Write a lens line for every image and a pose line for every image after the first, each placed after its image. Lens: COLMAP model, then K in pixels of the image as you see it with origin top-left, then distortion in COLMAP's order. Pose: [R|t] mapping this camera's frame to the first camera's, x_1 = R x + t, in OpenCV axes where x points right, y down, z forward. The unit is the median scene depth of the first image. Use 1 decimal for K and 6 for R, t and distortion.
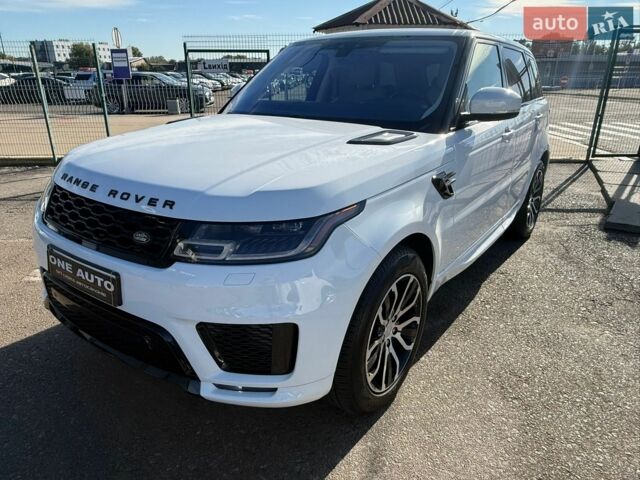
lens RADIAL K [[452.1, 0, 316.1], [0, 452.1, 245.1], [0, 0, 1]] dist [0.024801, -0.020168]
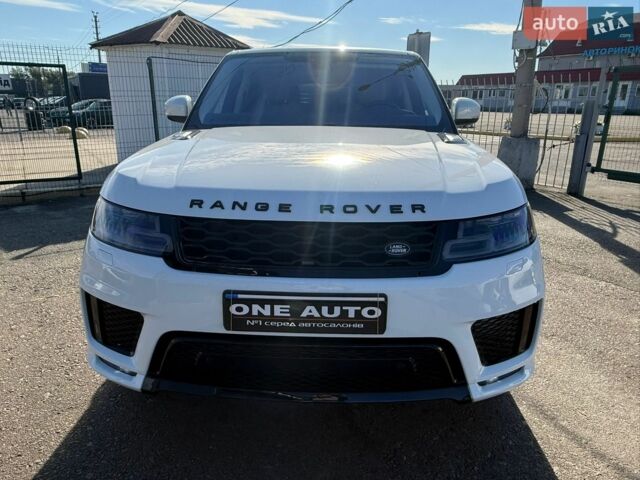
lens RADIAL K [[452.1, 0, 315.5], [0, 452.1, 239.9], [0, 0, 1]] dist [0.024801, -0.020168]
pose [[0.829620, -0.161083, 0.534587, -0.846908], [0.194167, 0.980952, -0.005743, -0.051896], [-0.523479, 0.108563, 0.845094, 0.276029]]
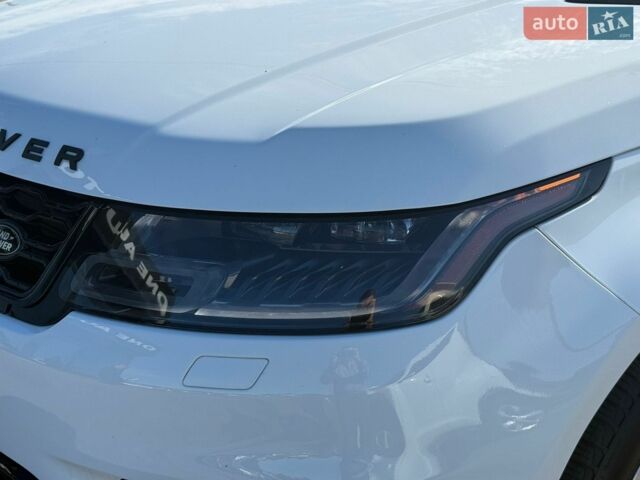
lens RADIAL K [[958.5, 0, 324.8], [0, 958.5, 240.0], [0, 0, 1]] dist [0.063795, 0.000000]
pose [[0.976891, 0.046001, -0.208731, 0.047555], [-0.046231, 0.998924, 0.003779, -0.027995], [0.208680, 0.005959, 0.977966, 0.213214]]
